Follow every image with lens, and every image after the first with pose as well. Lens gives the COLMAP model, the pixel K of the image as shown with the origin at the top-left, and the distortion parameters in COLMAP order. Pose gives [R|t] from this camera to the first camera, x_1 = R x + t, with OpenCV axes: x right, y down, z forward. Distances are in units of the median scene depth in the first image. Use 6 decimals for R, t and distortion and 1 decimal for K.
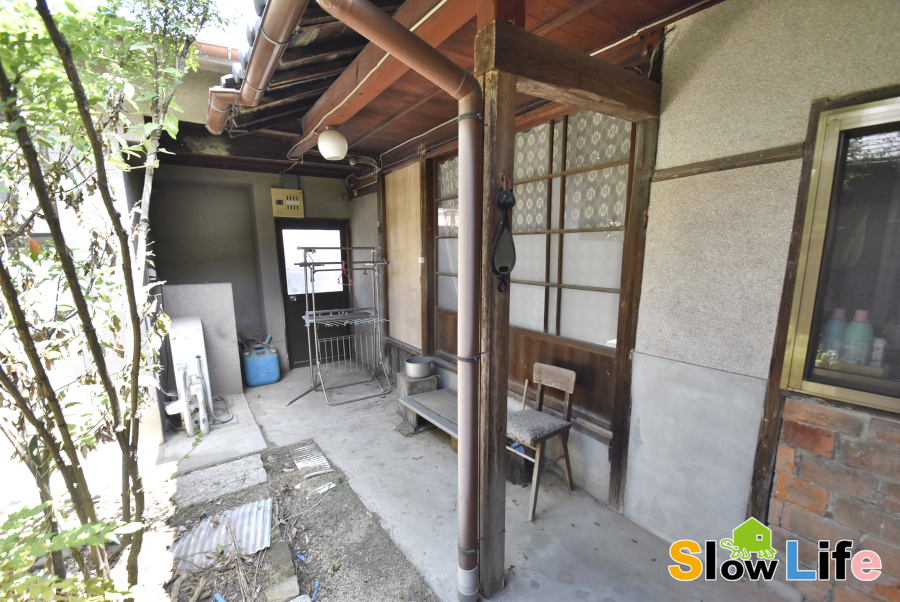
lens RADIAL K [[397.3, 0, 446.7], [0, 397.3, 322.0], [0, 0, 1]] dist [0.002356, -0.013972]
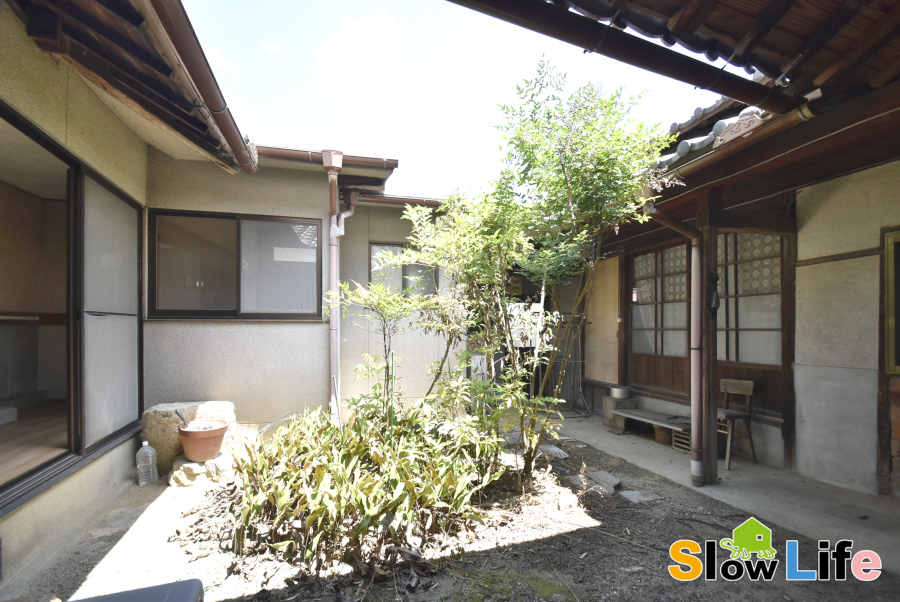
lens RADIAL K [[397.3, 0, 446.7], [0, 397.3, 322.0], [0, 0, 1]] dist [0.002356, -0.013972]
pose [[0.952354, 0.008761, -0.304867, -0.407572], [-0.069173, 0.979744, -0.187927, 0.309732], [0.297046, 0.200062, 0.933670, -1.000648]]
